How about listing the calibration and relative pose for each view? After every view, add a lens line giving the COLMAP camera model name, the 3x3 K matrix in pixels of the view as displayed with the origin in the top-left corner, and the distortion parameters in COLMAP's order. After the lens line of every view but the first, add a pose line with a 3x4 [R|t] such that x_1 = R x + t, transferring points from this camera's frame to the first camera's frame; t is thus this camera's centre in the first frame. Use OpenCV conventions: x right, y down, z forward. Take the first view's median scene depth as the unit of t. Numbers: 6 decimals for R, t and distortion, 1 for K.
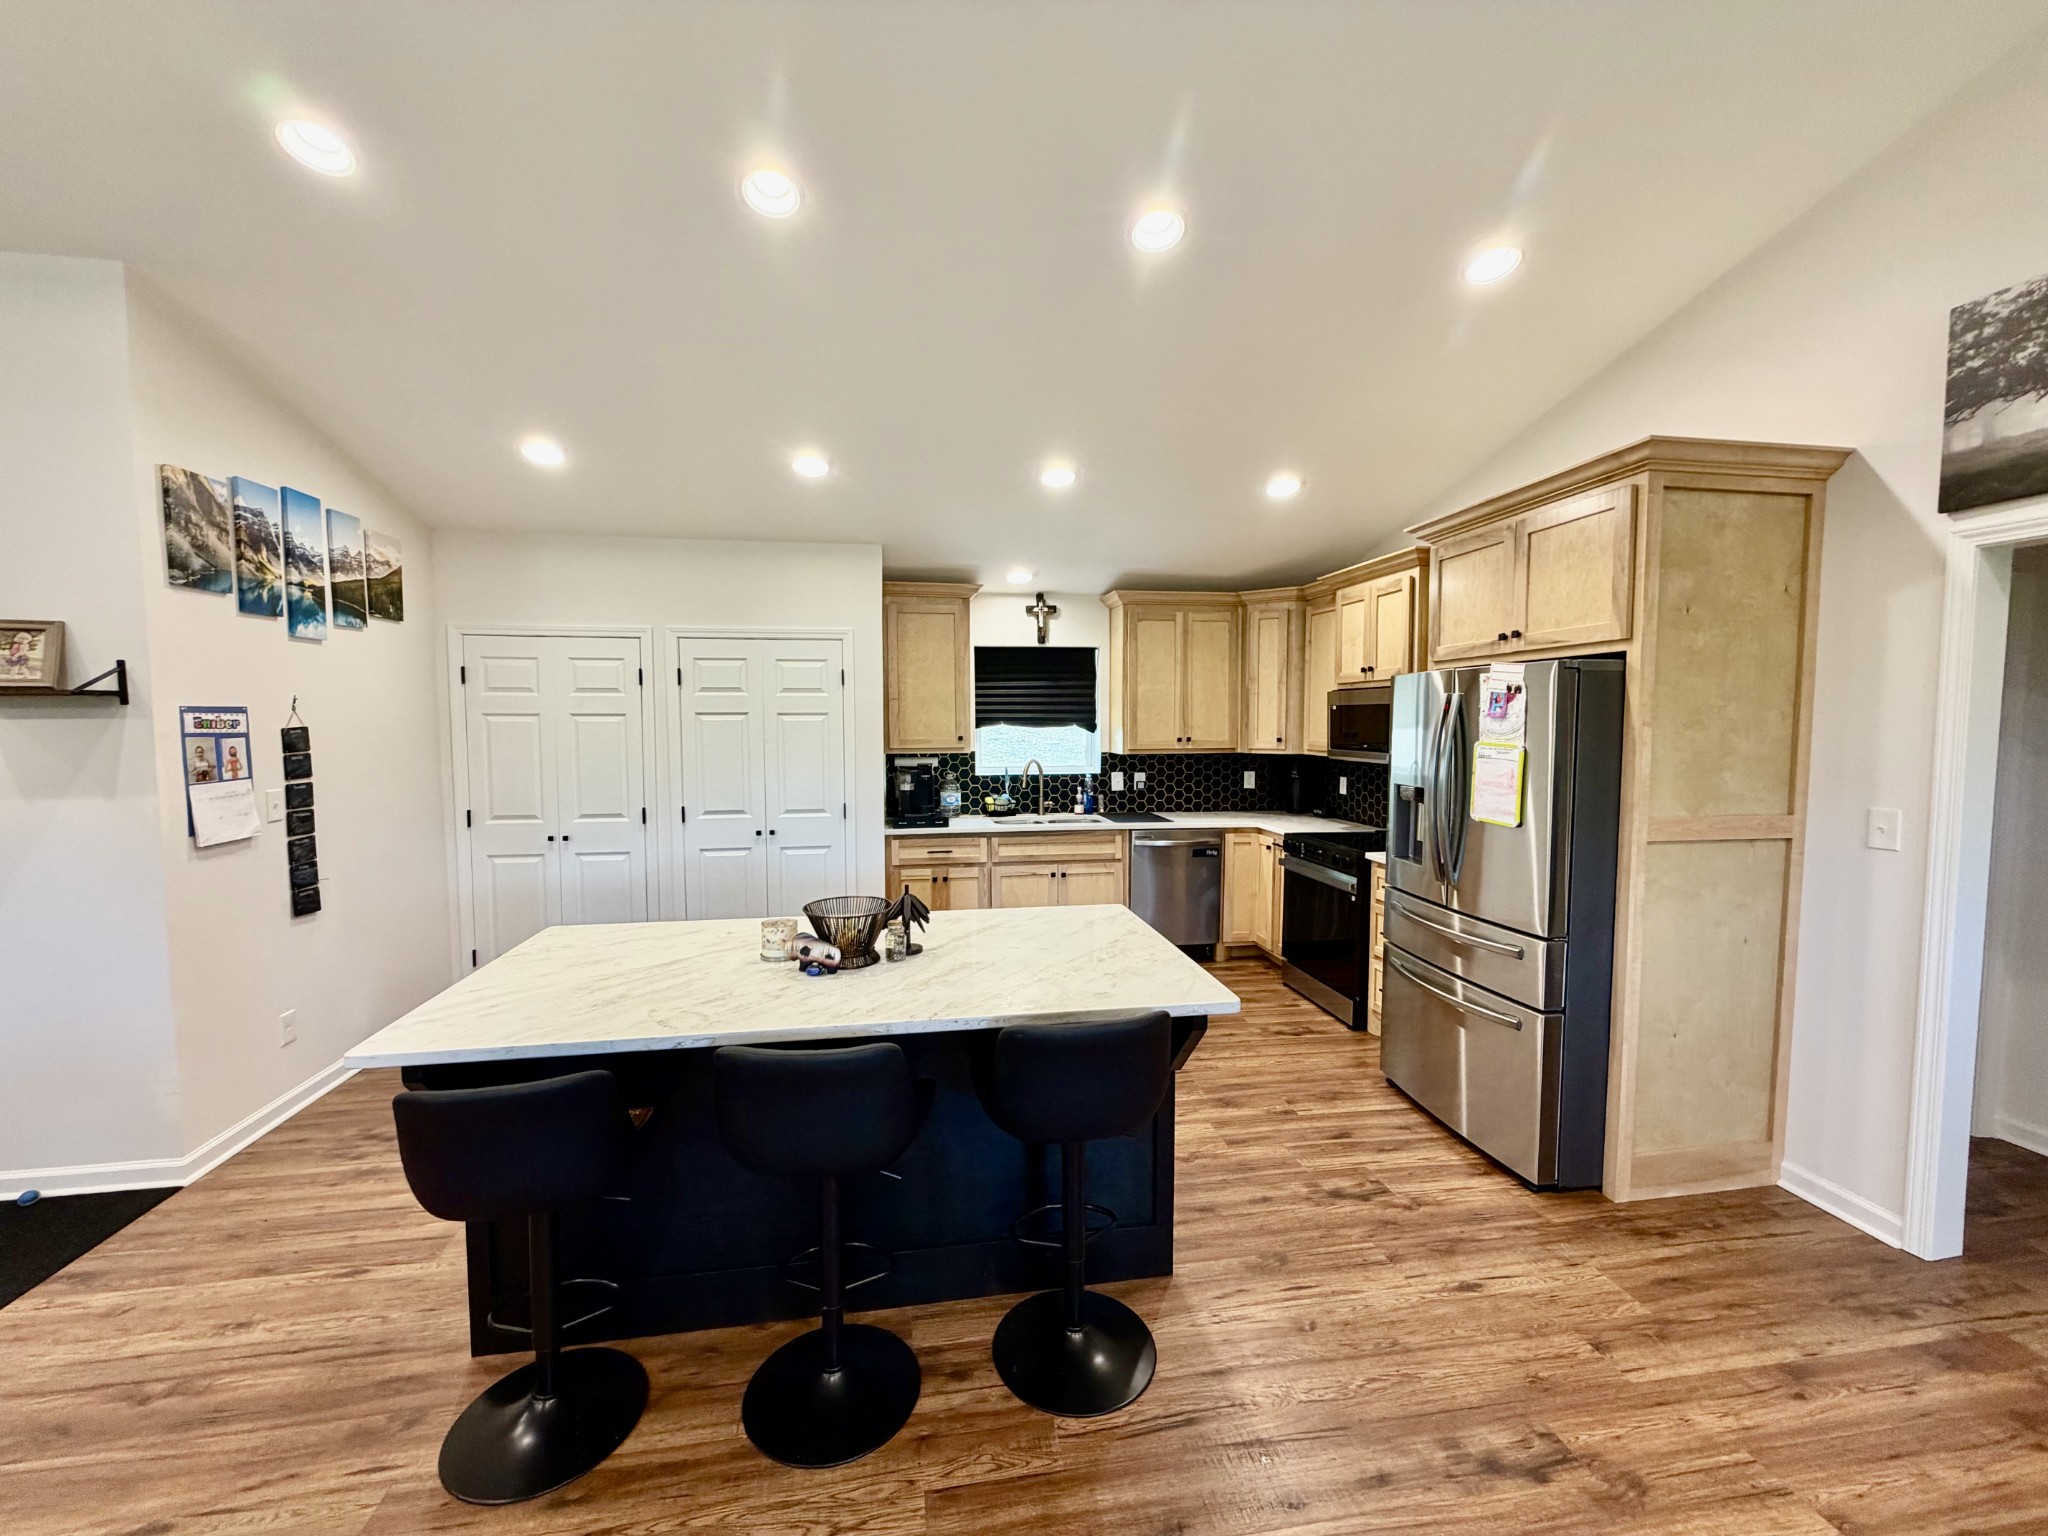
lens RADIAL K [[817.8, 0, 1018.1], [0, 817.8, 769.3], [0, 0, 1]] dist [0.002149, -0.000384]
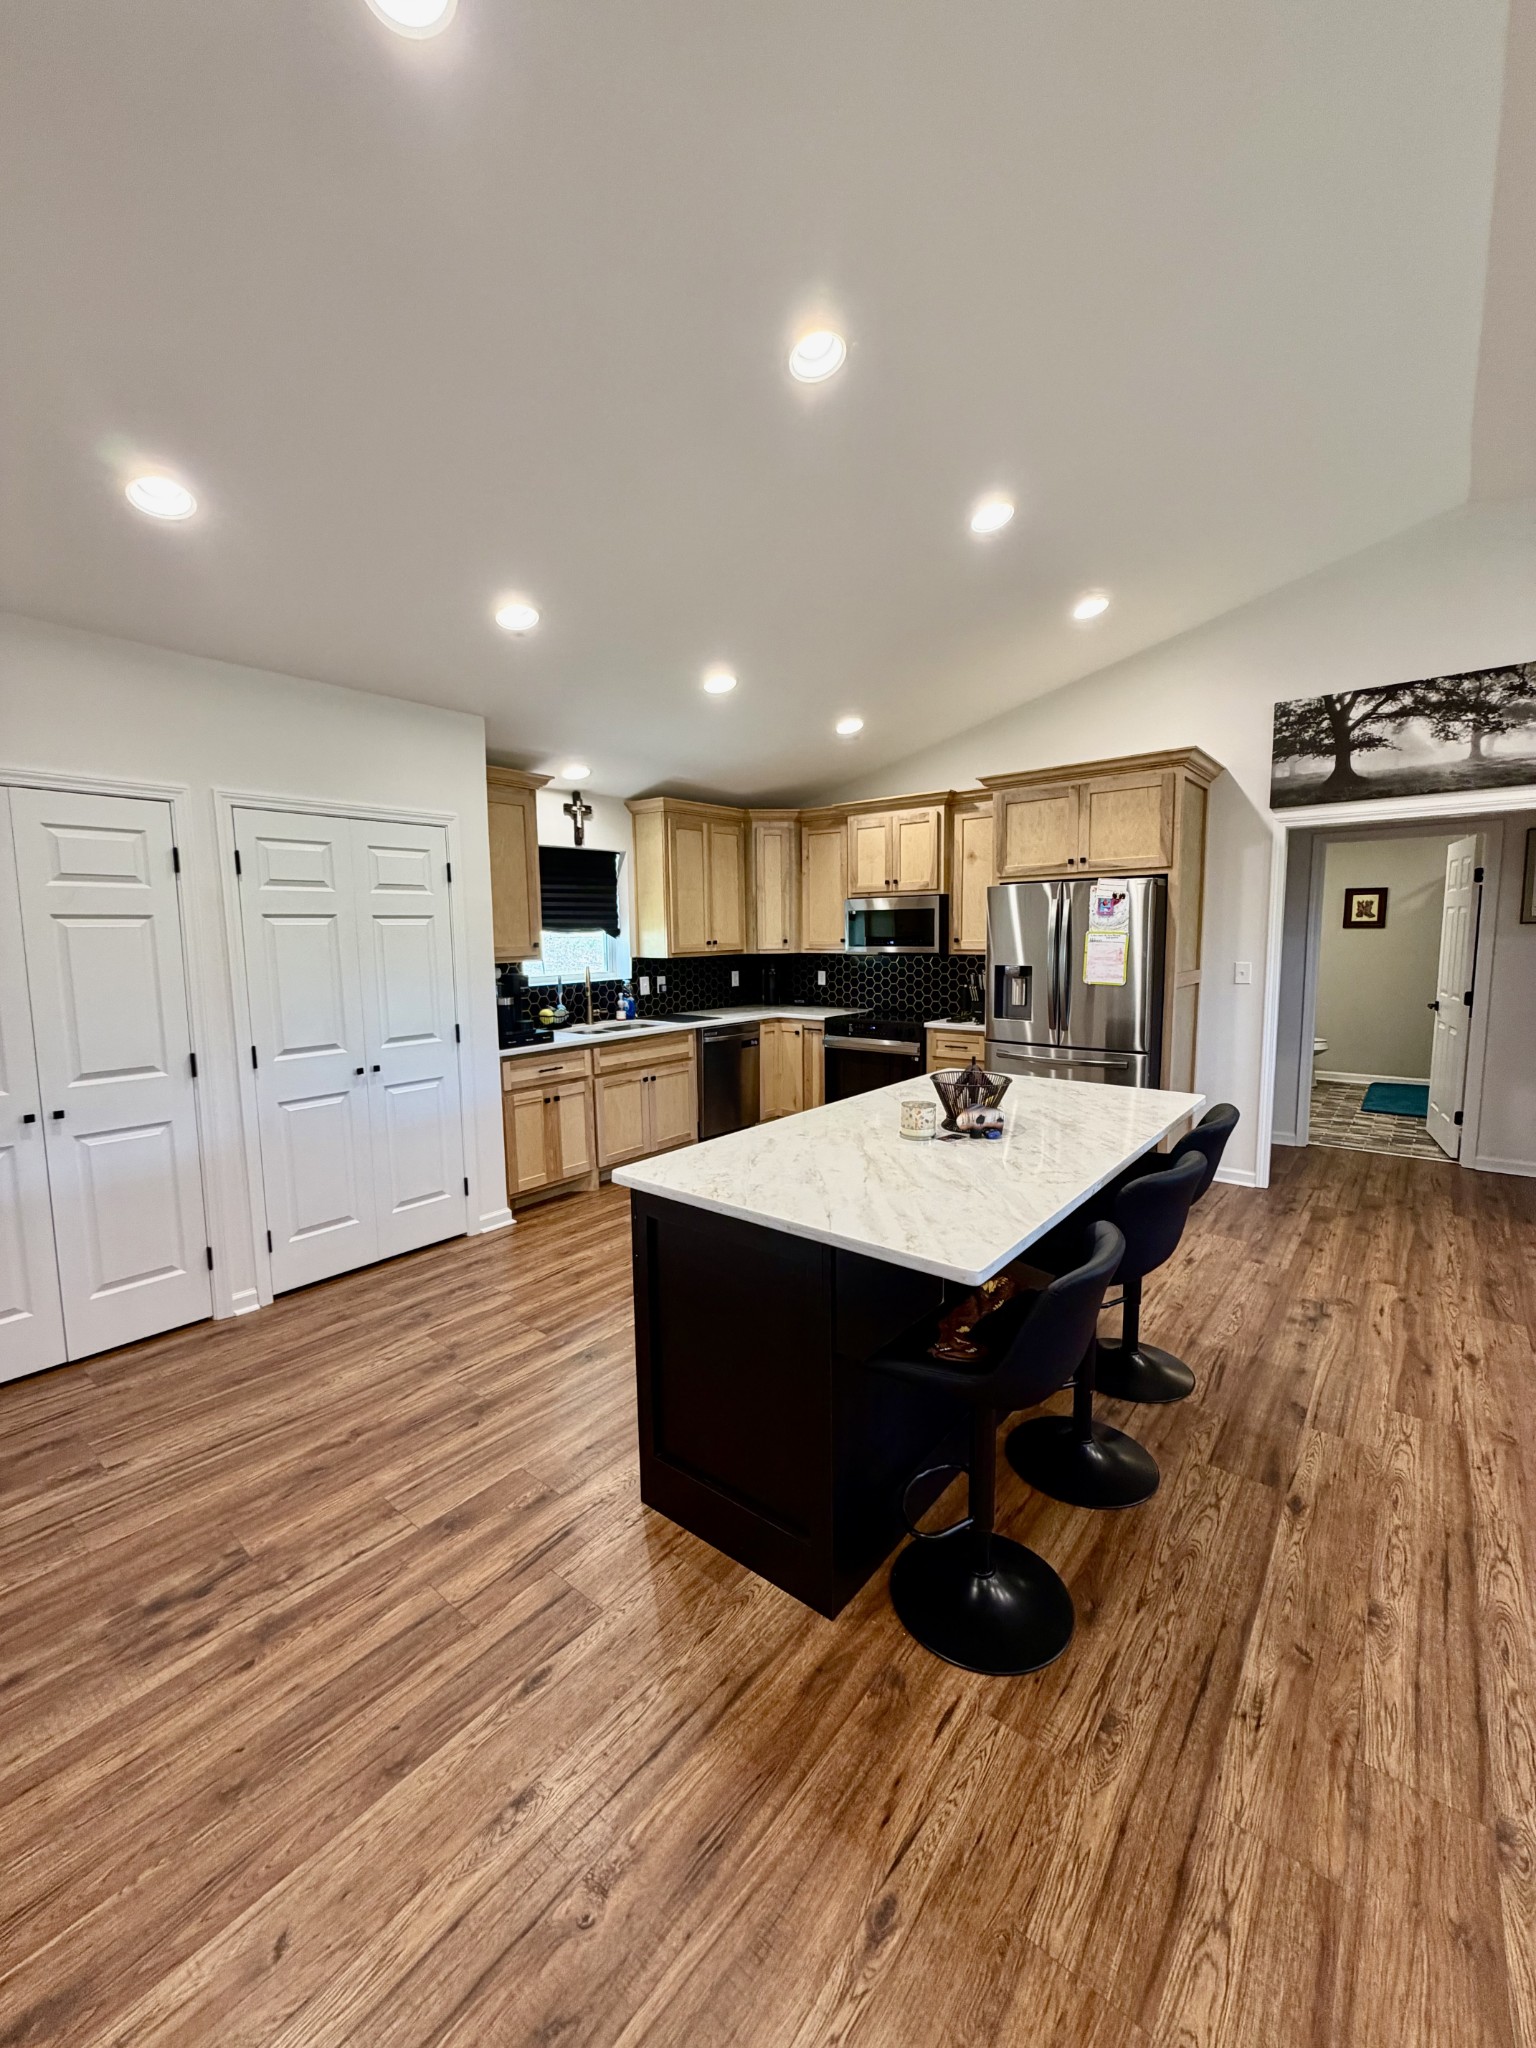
lens RADIAL K [[817.8, 0, 767.9], [0, 817.8, 1020.0], [0, 0, 1]] dist [0.002149, -0.000384]
pose [[0.743979, -0.081883, 0.663167, -0.604793], [0.053438, 0.996576, 0.063100, 0.001503], [-0.666063, -0.011507, 0.745806, 0.186144]]
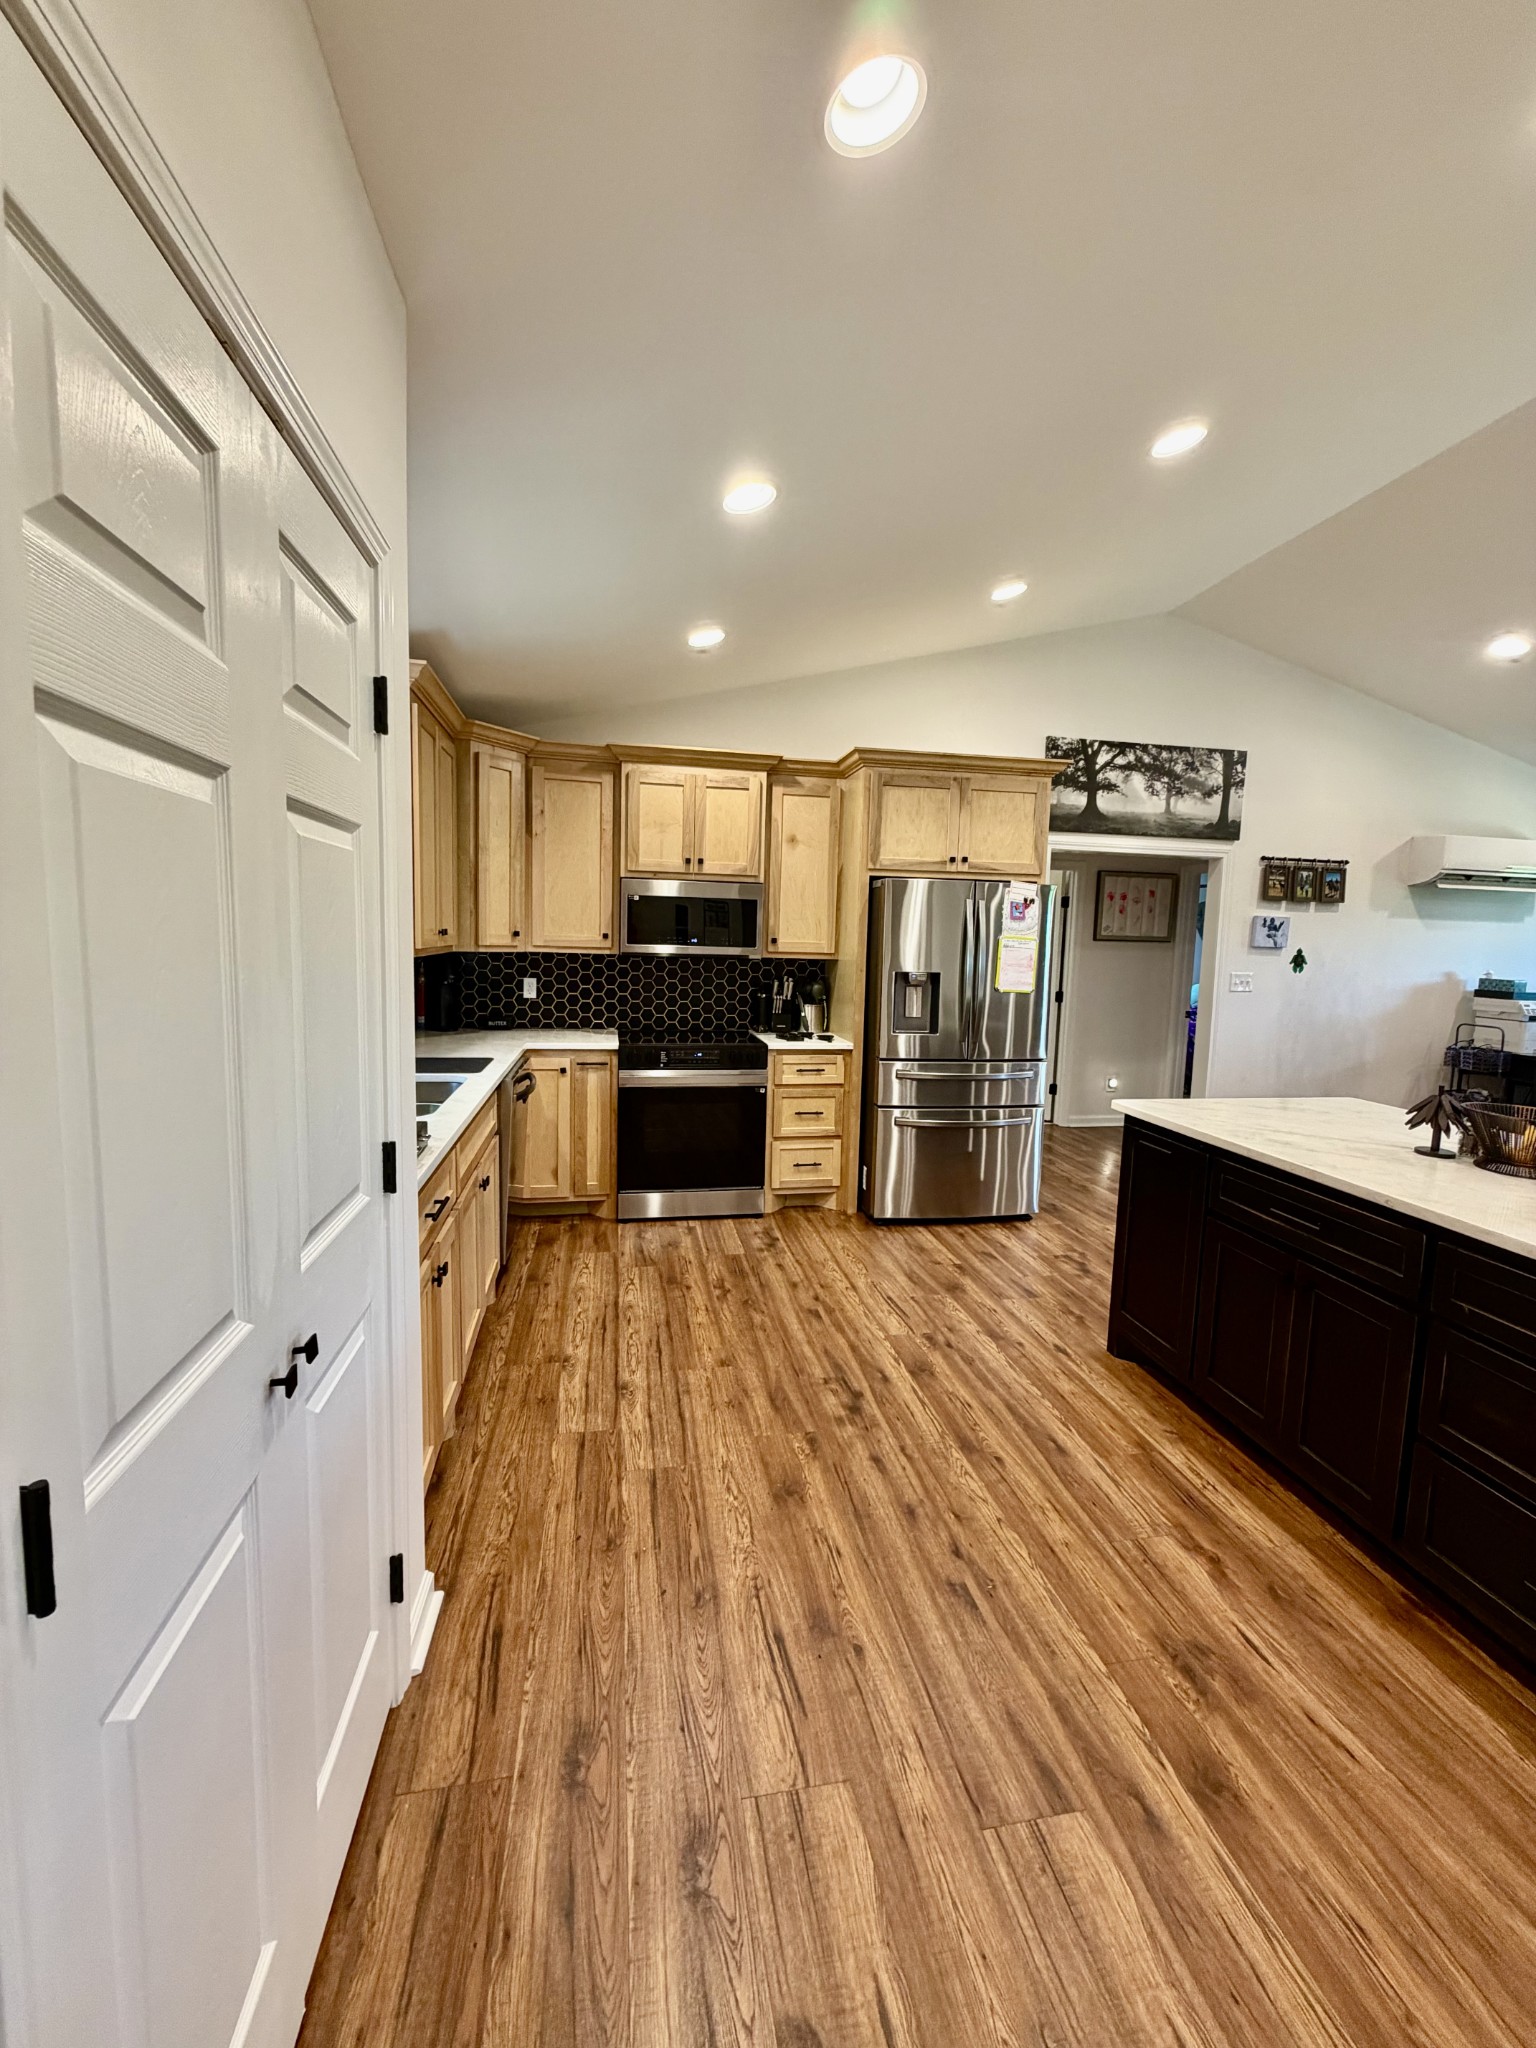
lens RADIAL K [[817.8, 0, 772.0], [0, 817.8, 1013.4], [0, 0, 1]] dist [0.002149, -0.000384]
pose [[-0.030088, -0.091828, 0.995320, -0.579738], [0.034912, 0.995067, 0.092860, -0.030709], [-0.998937, 0.037542, -0.026733, 0.987313]]
